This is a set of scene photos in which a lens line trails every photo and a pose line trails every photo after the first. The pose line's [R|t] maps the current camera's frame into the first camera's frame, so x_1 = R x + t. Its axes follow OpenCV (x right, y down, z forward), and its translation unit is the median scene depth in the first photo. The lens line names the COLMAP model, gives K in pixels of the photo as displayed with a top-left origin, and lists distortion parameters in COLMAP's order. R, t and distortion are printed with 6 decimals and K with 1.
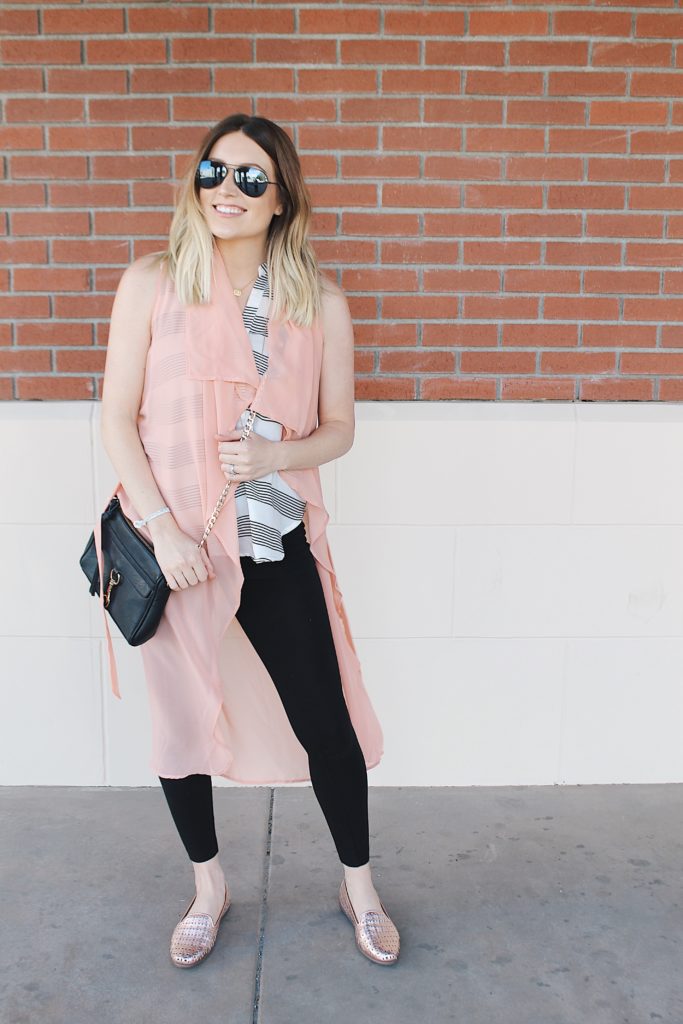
lens RADIAL K [[1165.0, 0, 347.7], [0, 1165.0, 515.2], [0, 0, 1]] dist [-0.113524, 0.153844]
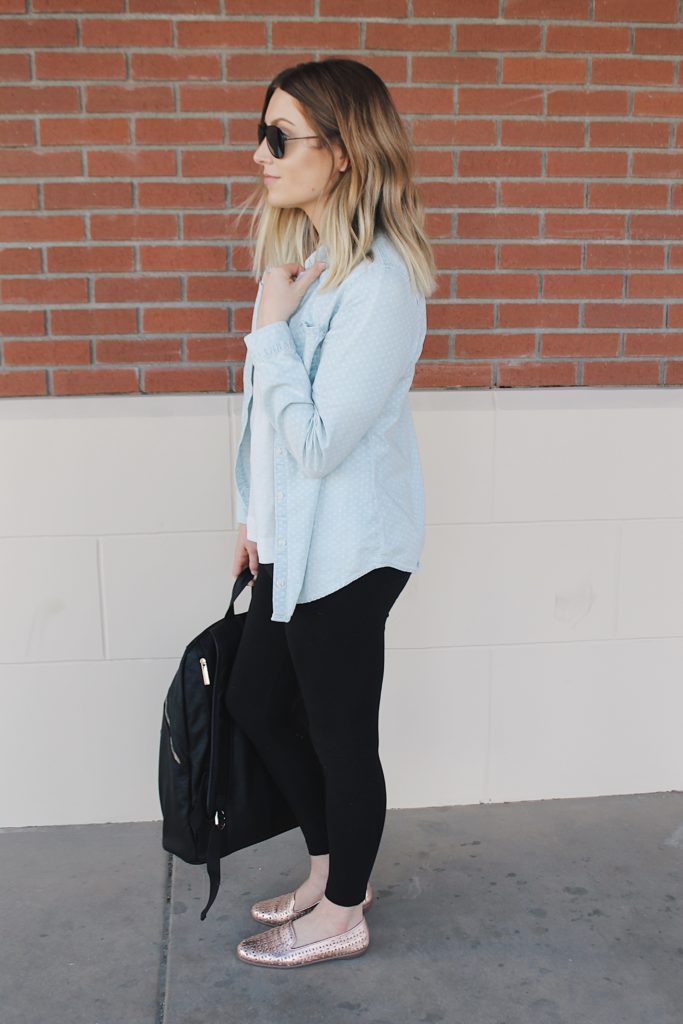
lens RADIAL K [[1165.0, 0, 347.7], [0, 1165.0, 515.2], [0, 0, 1]] dist [-0.113524, 0.153844]
pose [[0.996373, -0.028164, 0.080302, 0.006460], [0.026792, 0.999477, 0.018111, -0.018707], [-0.080770, -0.015893, 0.996606, 0.100424]]
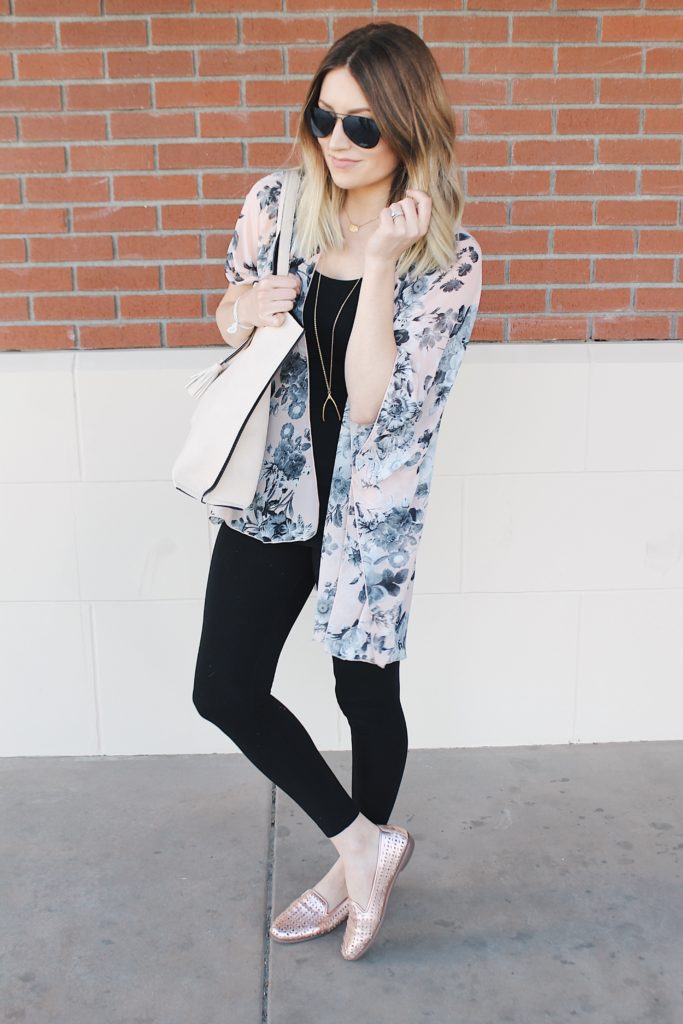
lens RADIAL K [[1165.0, 0, 347.7], [0, 1165.0, 515.2], [0, 0, 1]] dist [-0.113524, 0.153844]
pose [[0.999780, -0.019763, 0.006971, -0.008457], [0.019375, 0.998461, 0.051973, -0.010335], [-0.007987, -0.051827, 0.998624, 0.059092]]
